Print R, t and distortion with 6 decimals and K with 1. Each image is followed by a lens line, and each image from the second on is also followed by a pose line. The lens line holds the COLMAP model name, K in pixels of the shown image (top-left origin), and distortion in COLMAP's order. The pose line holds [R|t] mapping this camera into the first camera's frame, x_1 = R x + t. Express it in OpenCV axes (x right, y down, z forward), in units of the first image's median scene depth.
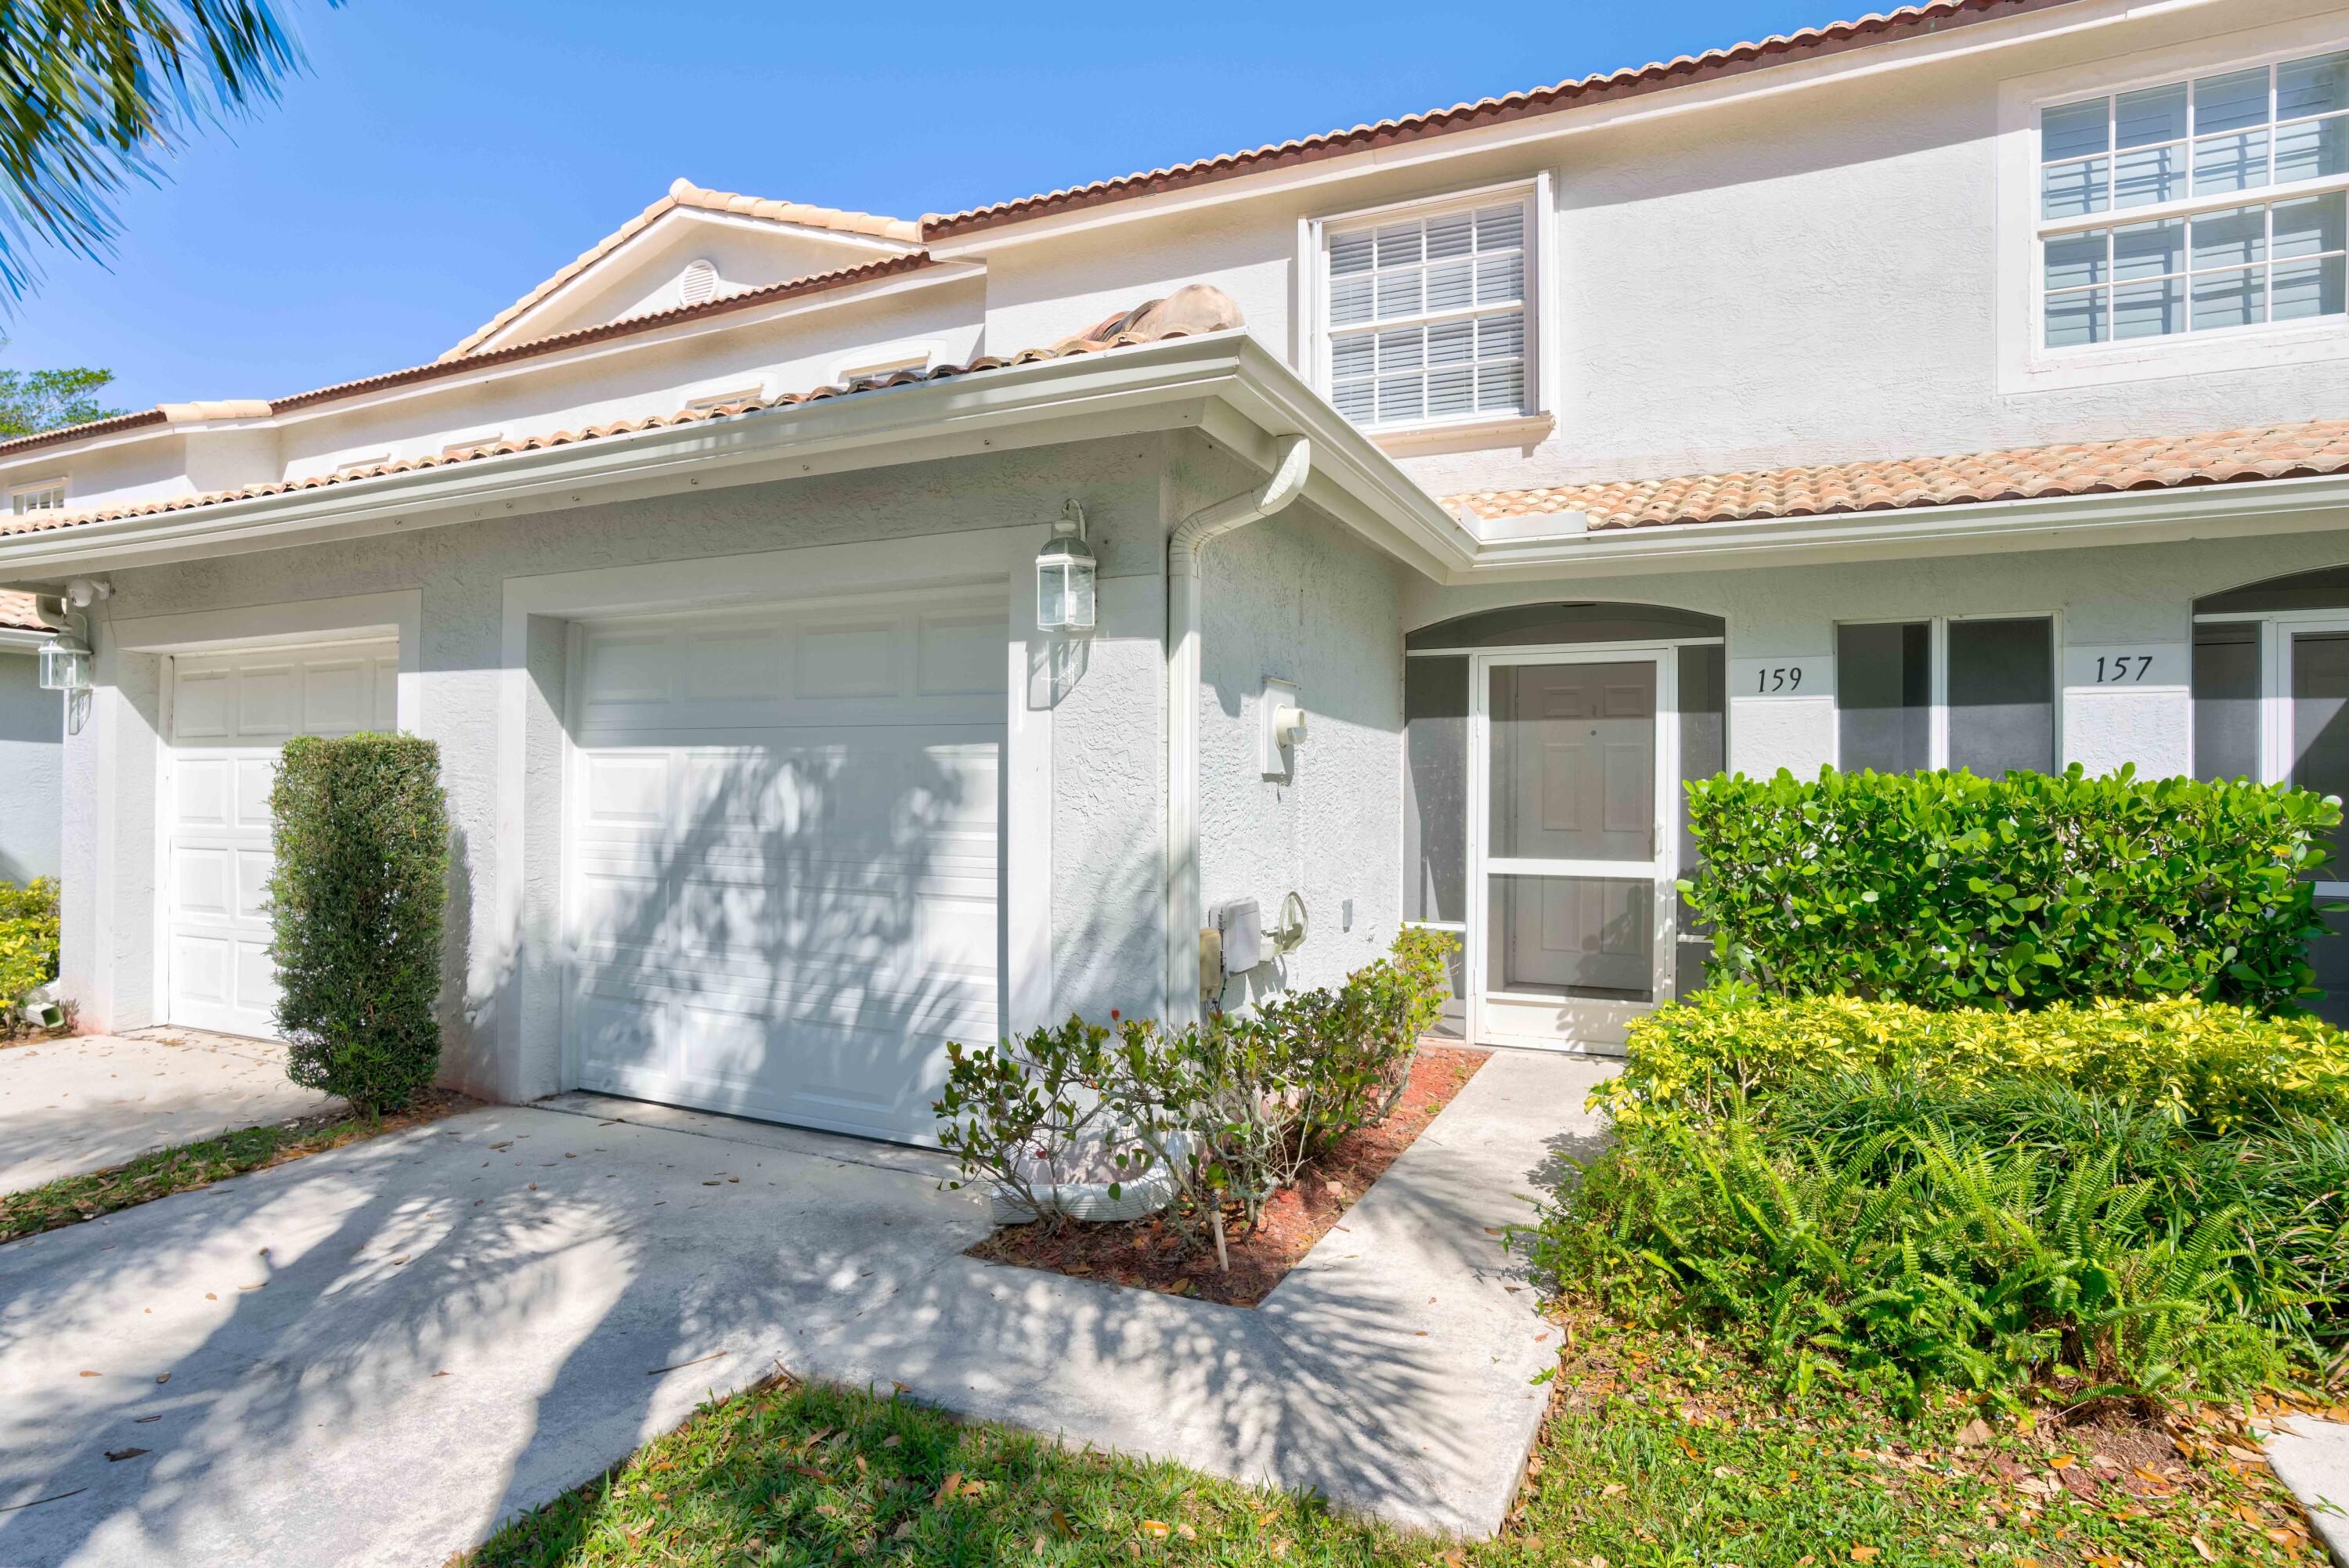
lens RADIAL K [[1241.4, 0, 1174.8], [0, 1241.4, 772.9], [0, 0, 1]] dist [-0.027157, 0.018137]
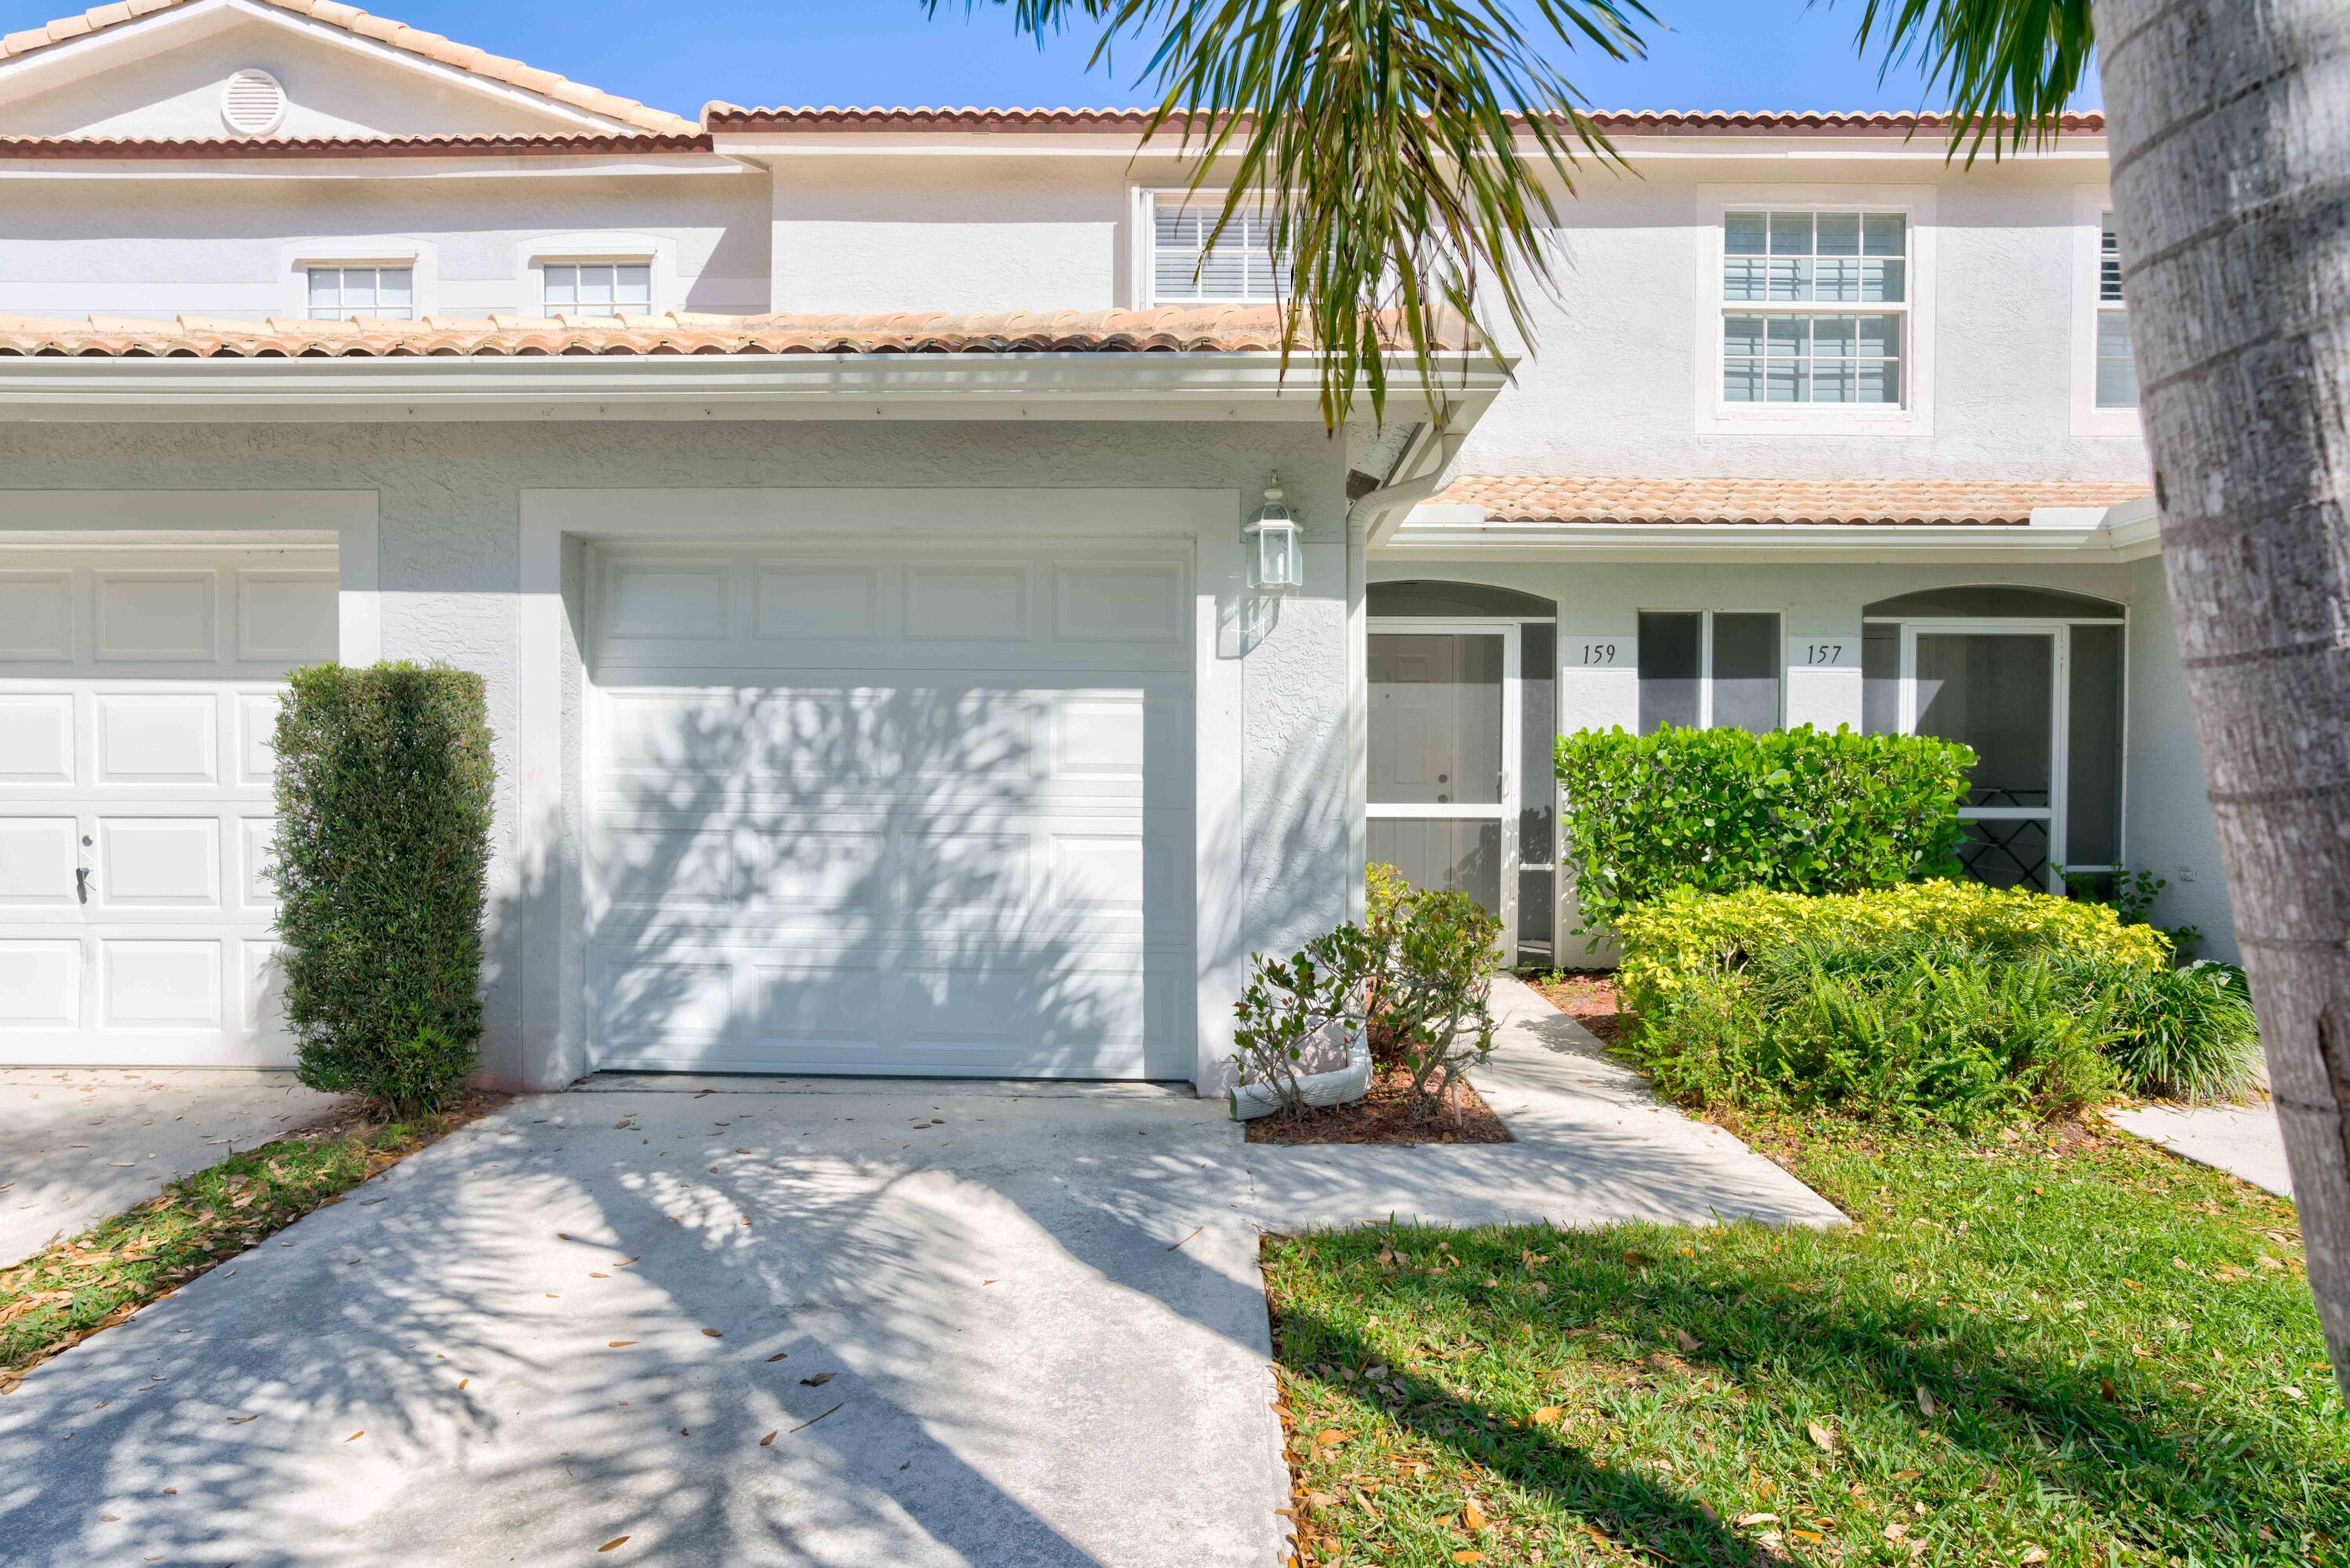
lens RADIAL K [[1335.8, 0, 1176.7], [0, 1335.8, 788.9], [0, 0, 1]] dist [-0.013094, 0.006581]
pose [[0.908948, -0.009601, 0.416800, -0.503134], [-0.003787, 0.999503, 0.031282, 0.021279], [-0.416893, -0.030012, 0.908460, -0.044181]]
